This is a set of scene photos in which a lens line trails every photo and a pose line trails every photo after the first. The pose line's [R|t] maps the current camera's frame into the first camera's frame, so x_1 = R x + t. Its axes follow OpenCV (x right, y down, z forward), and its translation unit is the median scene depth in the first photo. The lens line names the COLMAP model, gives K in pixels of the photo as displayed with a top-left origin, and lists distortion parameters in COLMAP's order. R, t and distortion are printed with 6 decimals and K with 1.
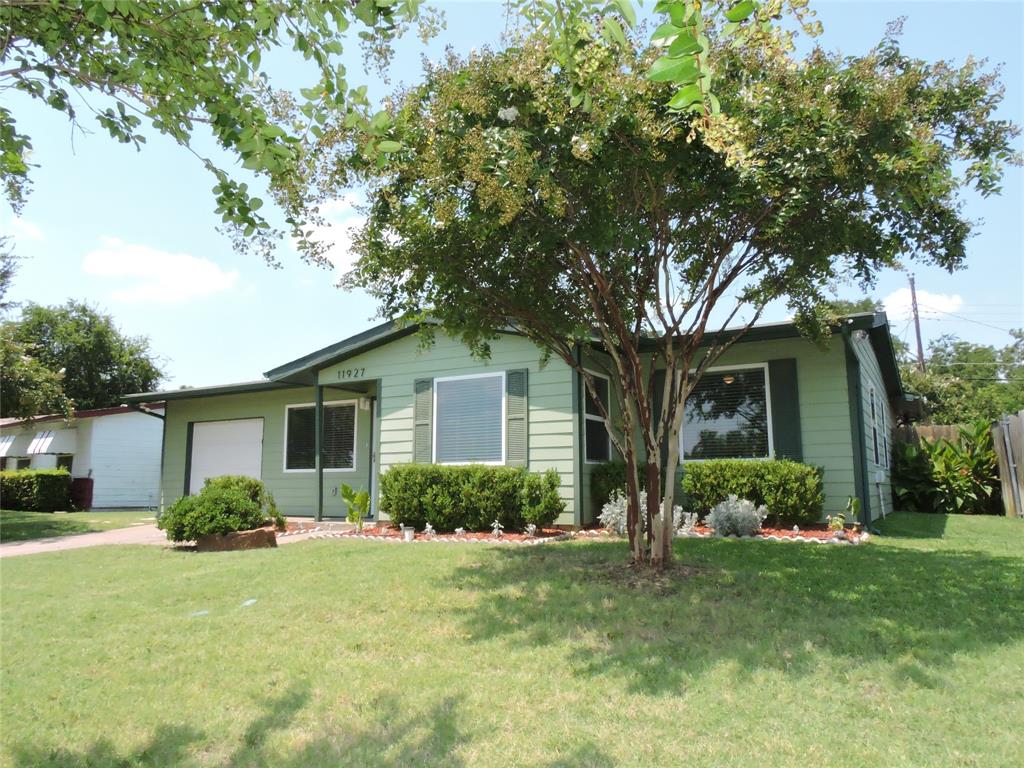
lens RADIAL K [[728.7, 0, 512.0], [0, 728.7, 384.0], [0, 0, 1]] dist [-0.008385, -0.000110]
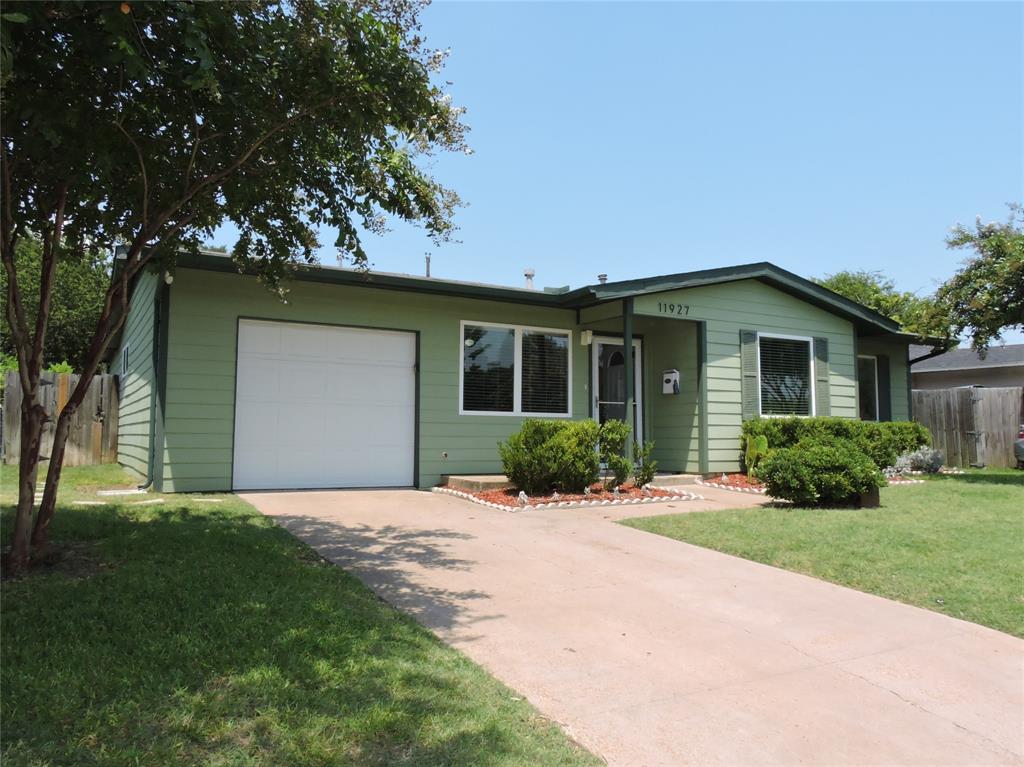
lens RADIAL K [[788.2, 0, 512.0], [0, 788.2, 383.5], [0, 0, 1]] dist [-0.000995, -0.000397]
pose [[0.507401, 0.070919, 0.858787, -1.209257], [-0.128325, 0.991714, -0.006077, 0.113035], [-0.852102, -0.107120, 0.512297, 0.711217]]
